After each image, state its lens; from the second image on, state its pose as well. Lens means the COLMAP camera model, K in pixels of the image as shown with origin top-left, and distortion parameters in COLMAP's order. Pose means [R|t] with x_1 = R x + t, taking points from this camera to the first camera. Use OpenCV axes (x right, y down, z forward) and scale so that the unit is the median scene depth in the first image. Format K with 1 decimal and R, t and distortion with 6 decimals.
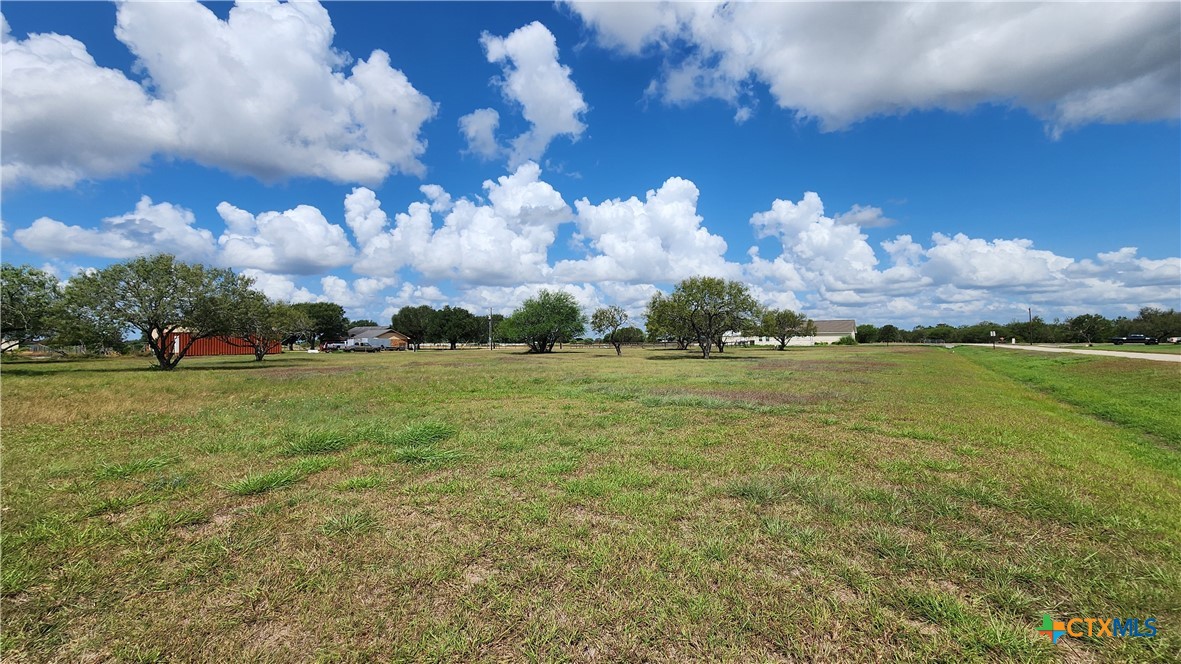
lens RADIAL K [[510.1, 0, 590.5], [0, 510.1, 332.0], [0, 0, 1]] dist [-0.000583, 0.000037]
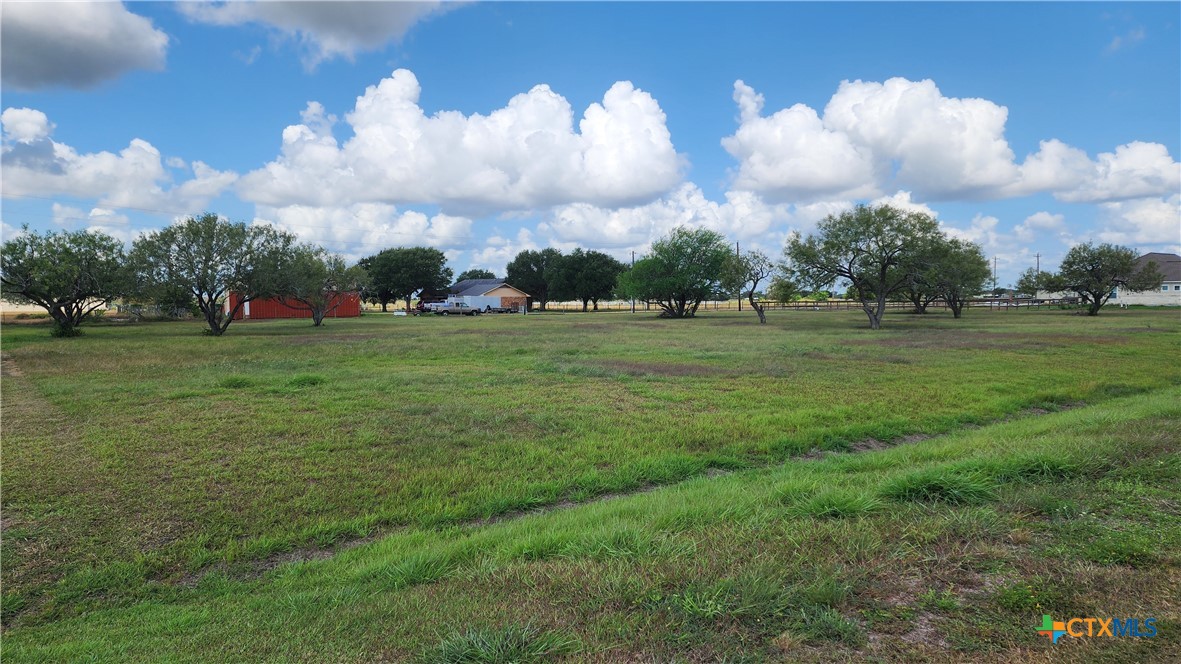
lens RADIAL K [[822.0, 0, 581.8], [0, 822.0, 342.7], [0, 0, 1]] dist [0.105244, -0.112705]
pose [[0.945751, 0.014474, -0.324570, 0.130194], [0.009970, 0.997244, 0.073523, -0.007778], [0.324740, -0.072771, 0.943000, -0.104733]]
